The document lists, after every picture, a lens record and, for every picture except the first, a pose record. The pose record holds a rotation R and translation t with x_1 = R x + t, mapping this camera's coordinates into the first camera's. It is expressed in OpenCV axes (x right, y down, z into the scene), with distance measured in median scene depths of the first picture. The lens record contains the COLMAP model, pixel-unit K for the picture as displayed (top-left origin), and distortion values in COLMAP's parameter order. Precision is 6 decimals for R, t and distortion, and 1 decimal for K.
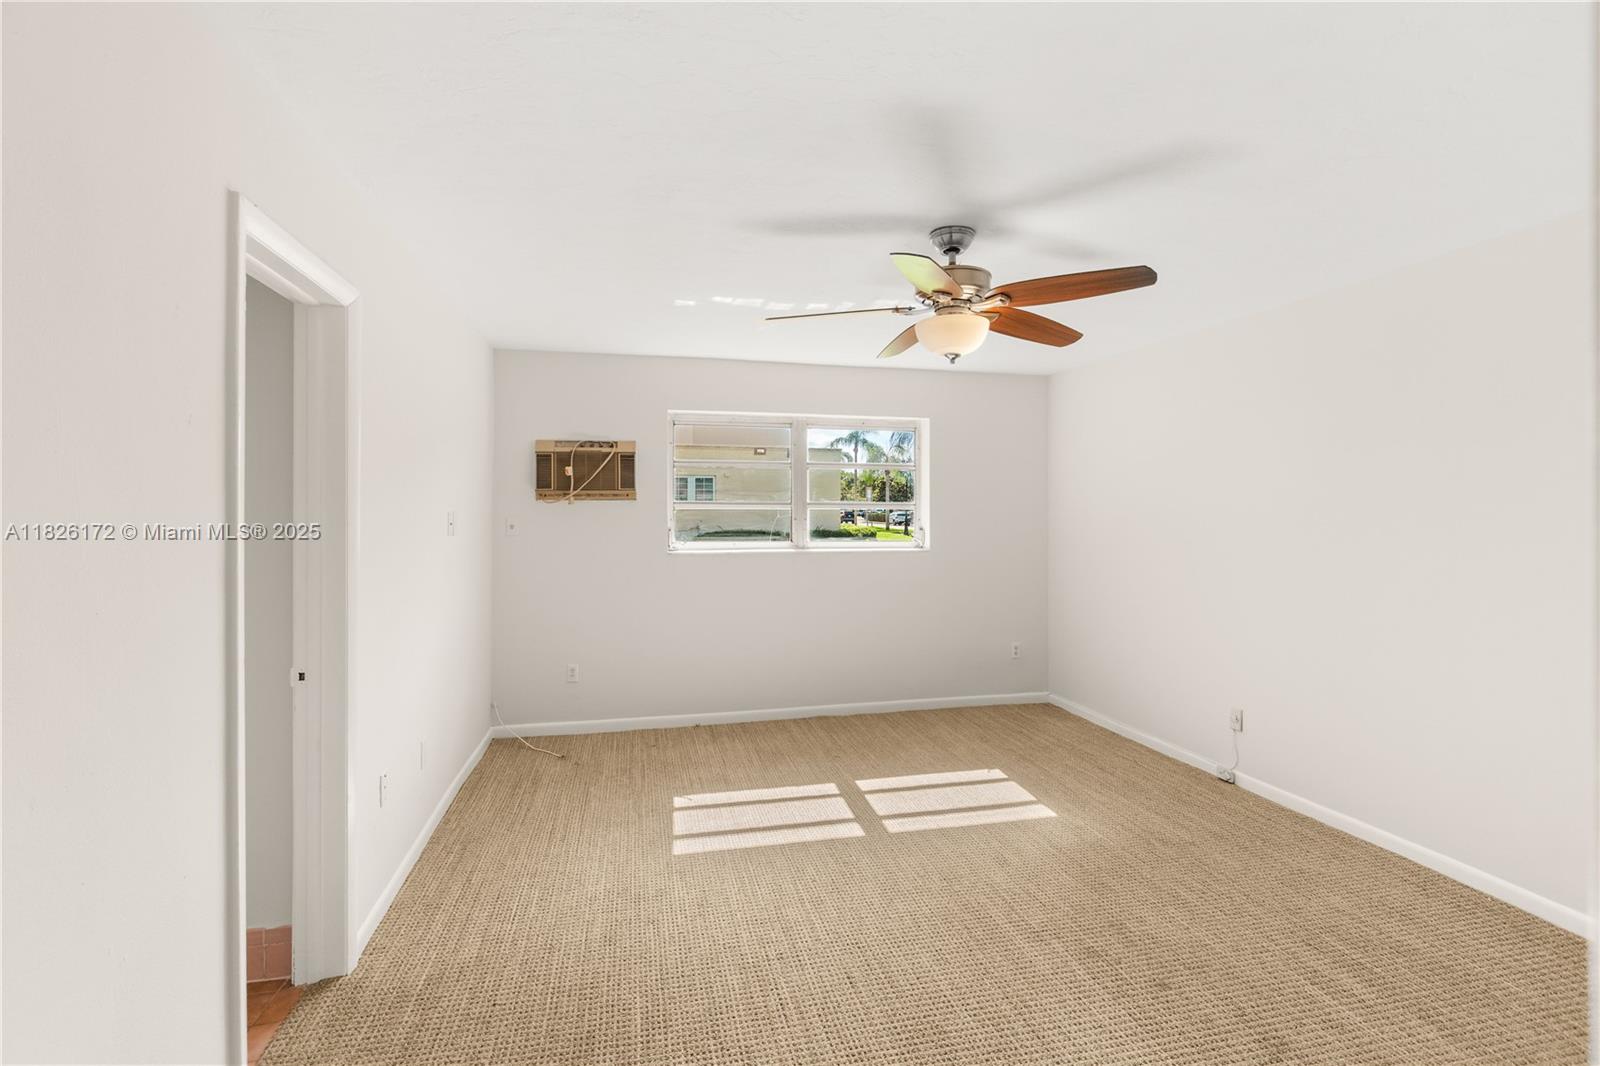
lens RADIAL K [[737.1, 0, 791.4], [0, 737.1, 502.7], [0, 0, 1]] dist [-0.001383, -0.000068]
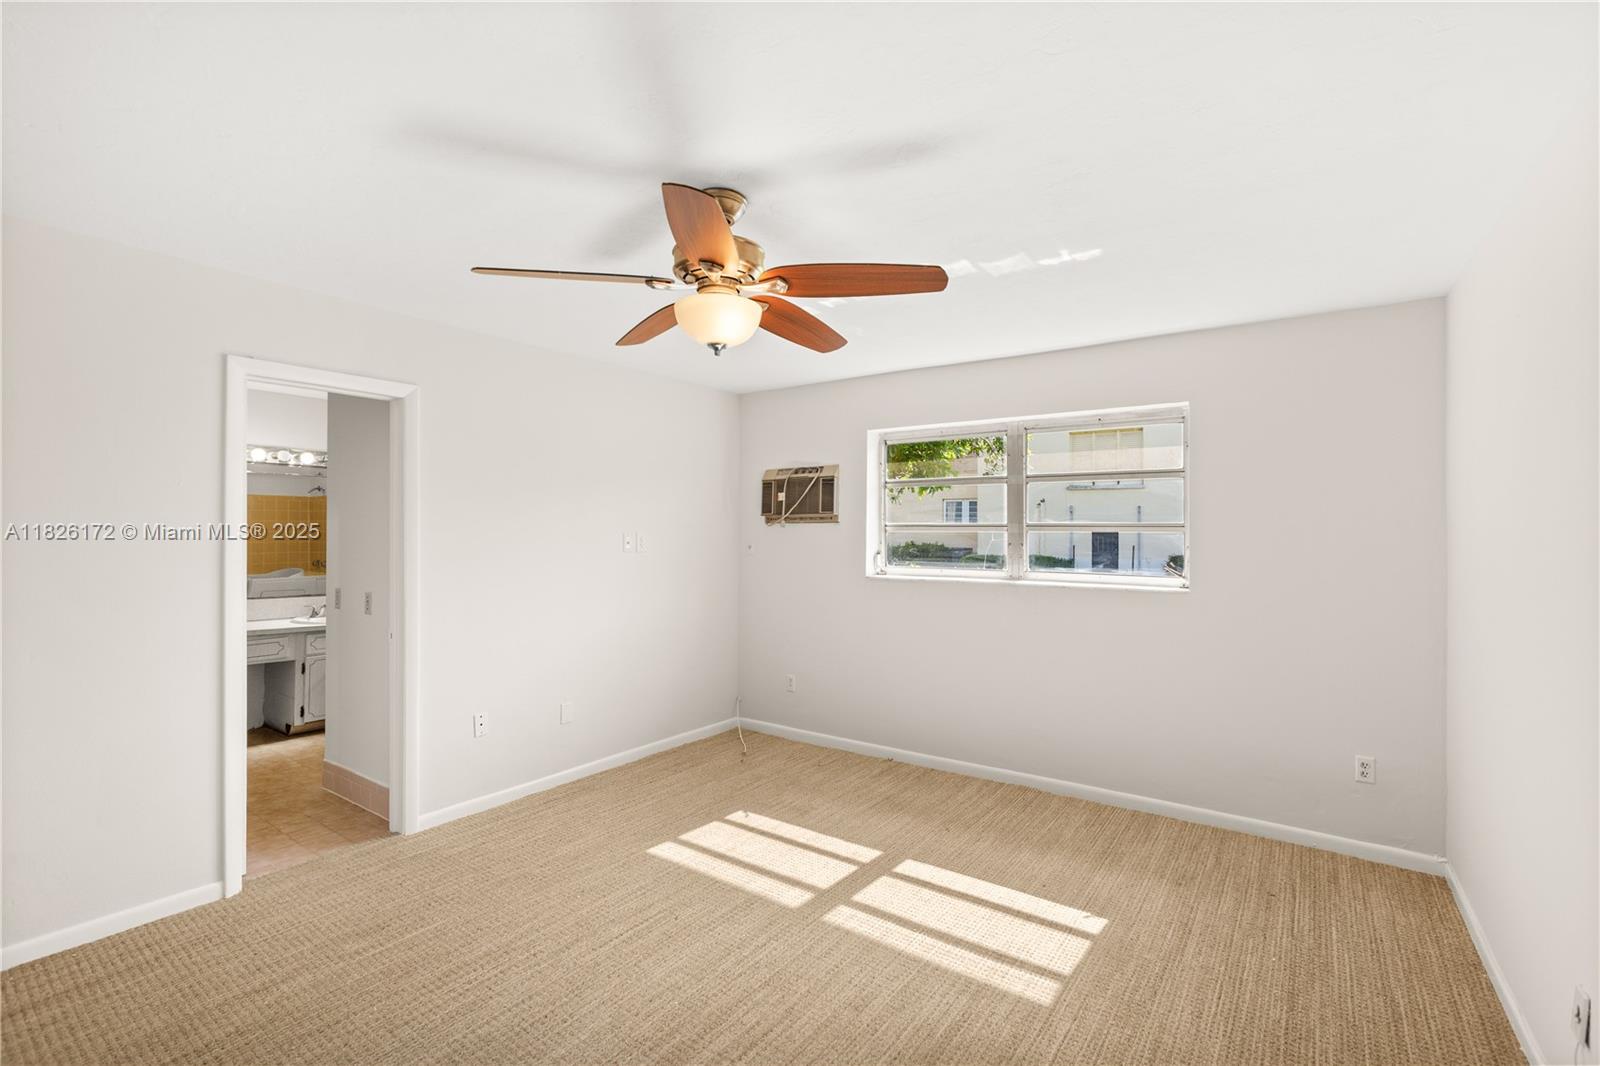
lens RADIAL K [[726.3, 0, 800.8], [0, 726.3, 523.2], [0, 0, 1]] dist [-0.001309, -0.000479]
pose [[0.648587, -0.009363, -0.761083, 0.539151], [0.004931, 0.999955, -0.008100, 0.005434], [0.761124, 0.001500, 0.648604, 0.323216]]
